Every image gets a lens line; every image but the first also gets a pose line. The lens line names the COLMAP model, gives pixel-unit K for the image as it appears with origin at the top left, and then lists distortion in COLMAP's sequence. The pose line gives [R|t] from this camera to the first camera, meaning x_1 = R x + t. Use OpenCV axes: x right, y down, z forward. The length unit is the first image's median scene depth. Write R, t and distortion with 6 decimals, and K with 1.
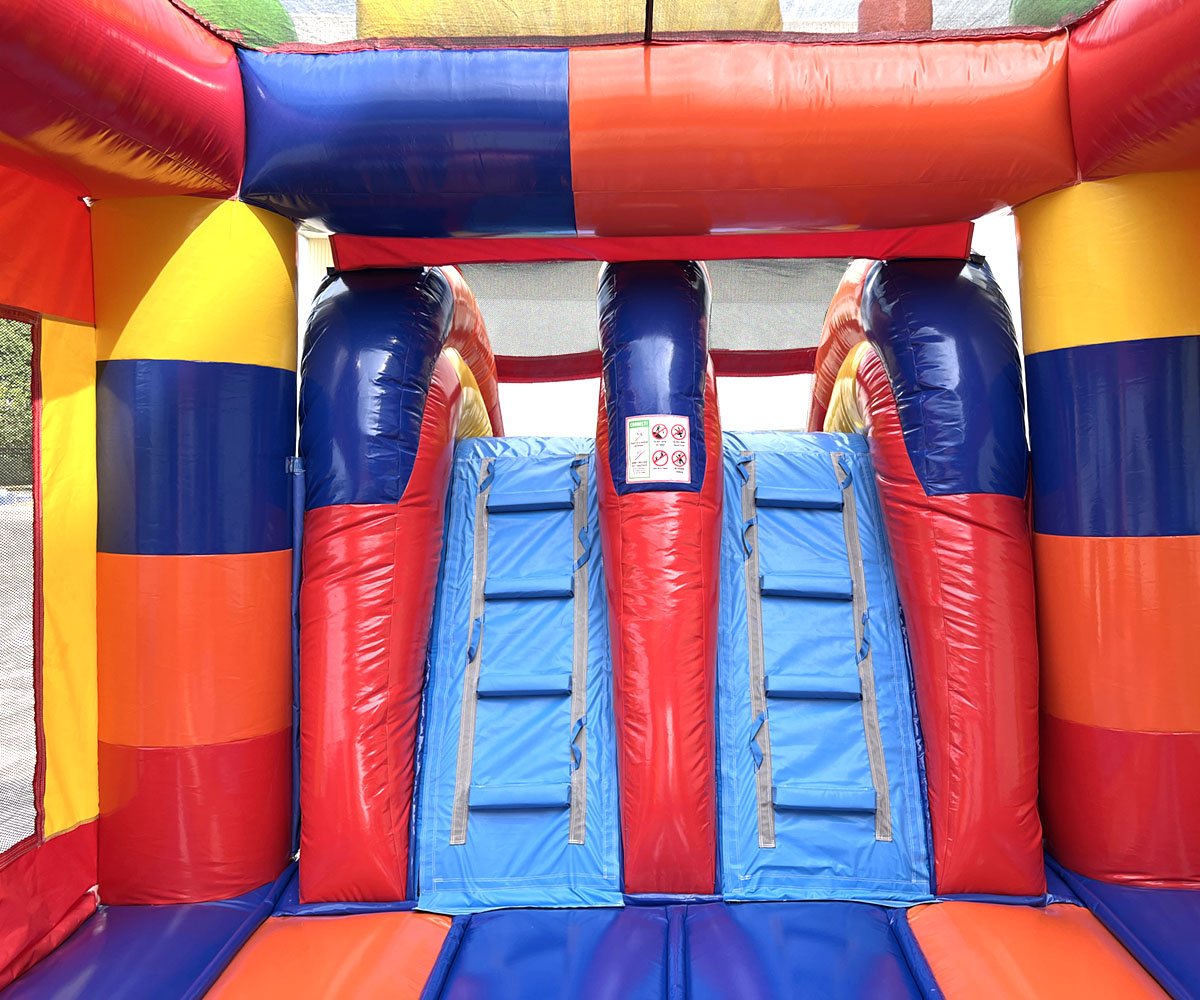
lens RADIAL K [[998.4, 0, 596.8], [0, 998.4, 500.1], [0, 0, 1]] dist [0.013629, 0.002054]
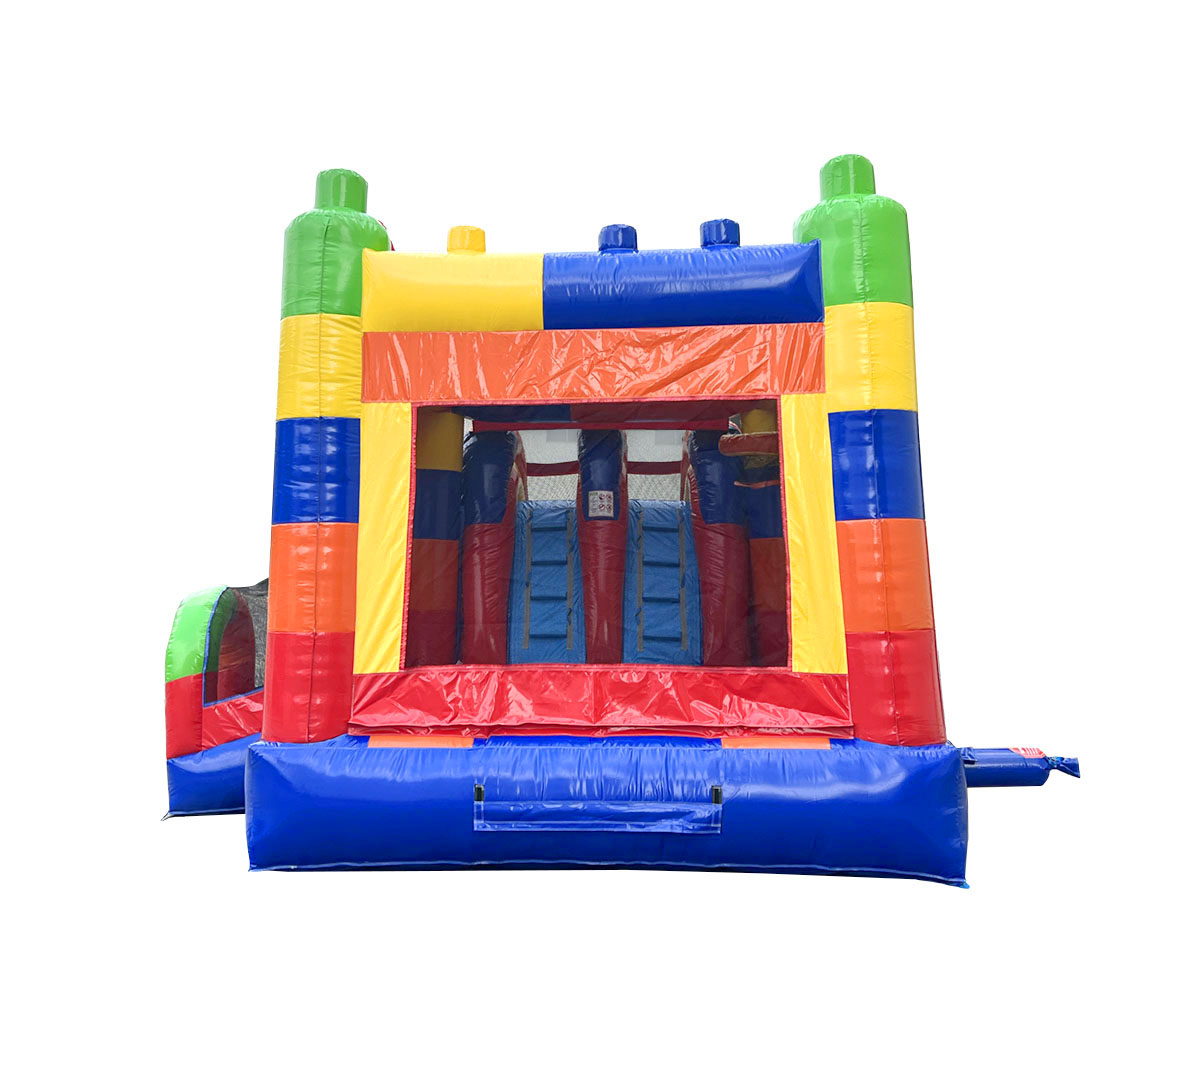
lens RADIAL K [[1314.5, 0, 600.1], [0, 1314.5, 533.0], [0, 0, 1]] dist [0.018026, 0.000000]
pose [[0.998986, 0.010836, 0.043701, -0.086705], [-0.008043, 0.997943, -0.063594, 0.232611], [-0.044301, 0.063178, 0.997019, -2.309531]]
